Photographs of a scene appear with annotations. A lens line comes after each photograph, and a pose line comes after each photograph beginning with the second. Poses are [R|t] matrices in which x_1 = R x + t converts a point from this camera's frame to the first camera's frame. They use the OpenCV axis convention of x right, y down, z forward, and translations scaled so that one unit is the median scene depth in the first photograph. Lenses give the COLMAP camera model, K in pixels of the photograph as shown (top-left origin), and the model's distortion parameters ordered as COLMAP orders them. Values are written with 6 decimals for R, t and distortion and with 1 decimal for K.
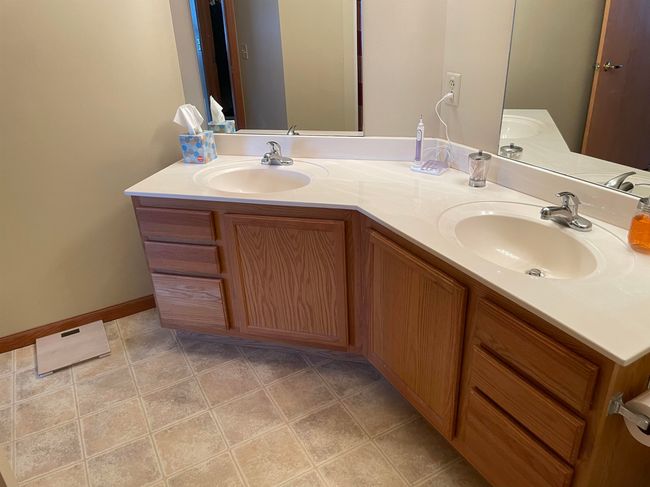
lens RADIAL K [[496.8, 0, 324.5], [0, 496.8, 243.1], [0, 0, 1]] dist [0.041304, -0.017330]
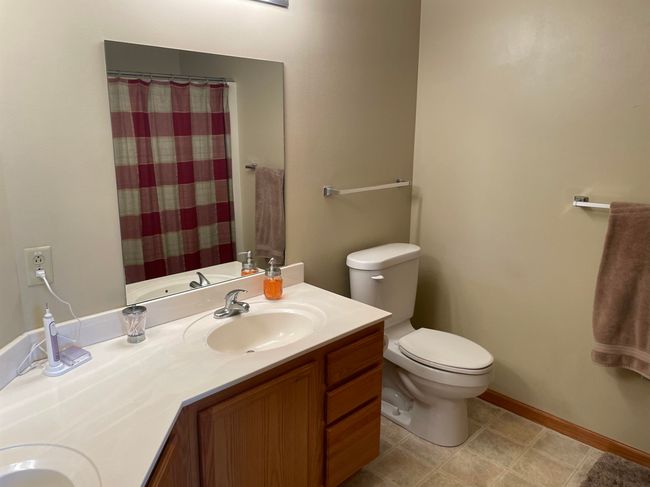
lens RADIAL K [[496.8, 0, 324.5], [0, 496.8, 244.0], [0, 0, 1]] dist [0.041304, -0.017330]
pose [[-0.270164, -0.188673, 0.944147, -0.705648], [0.432260, 0.852462, 0.294041, -0.428386], [-0.860327, 0.487556, -0.148749, 0.806820]]
